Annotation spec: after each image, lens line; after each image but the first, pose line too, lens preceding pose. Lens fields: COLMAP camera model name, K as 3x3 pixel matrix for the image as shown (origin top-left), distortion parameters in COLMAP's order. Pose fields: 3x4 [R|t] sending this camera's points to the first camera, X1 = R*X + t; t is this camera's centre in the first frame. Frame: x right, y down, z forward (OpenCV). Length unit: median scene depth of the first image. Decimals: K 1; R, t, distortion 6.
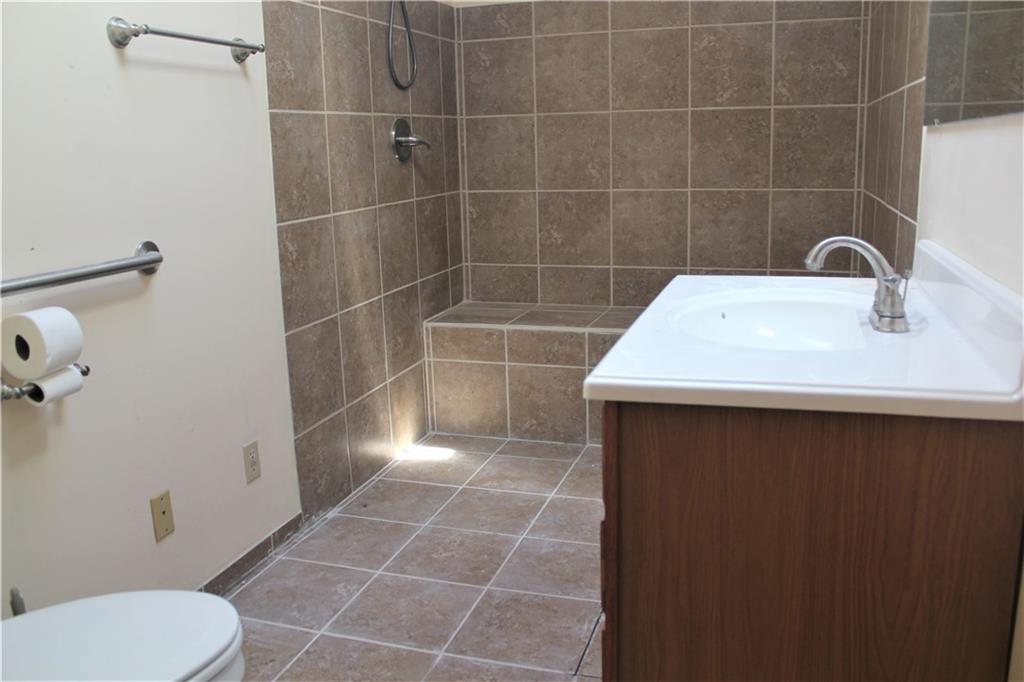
lens RADIAL K [[850.6, 0, 514.0], [0, 850.6, 336.4], [0, 0, 1]] dist [-0.167335, 0.146367]
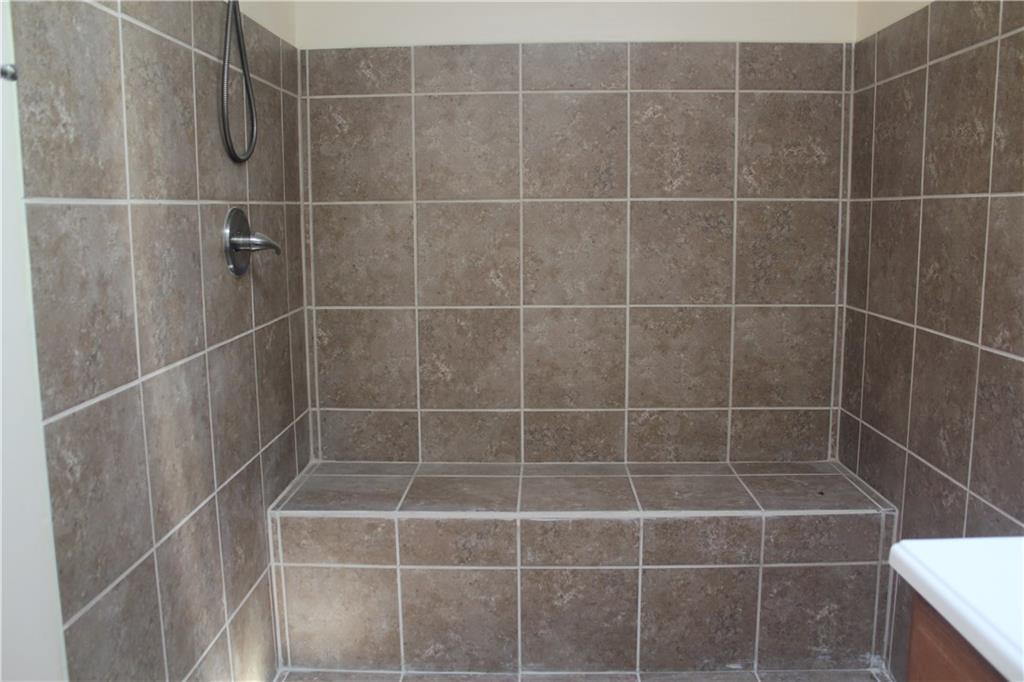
lens RADIAL K [[850.6, 0, 514.0], [0, 850.6, 336.4], [0, 0, 1]] dist [-0.167335, 0.146367]
pose [[0.959121, -0.019971, 0.282291, -0.105976], [0.042896, 0.996240, -0.075266, -0.097926], [-0.279726, 0.084299, 0.956372, 0.316586]]
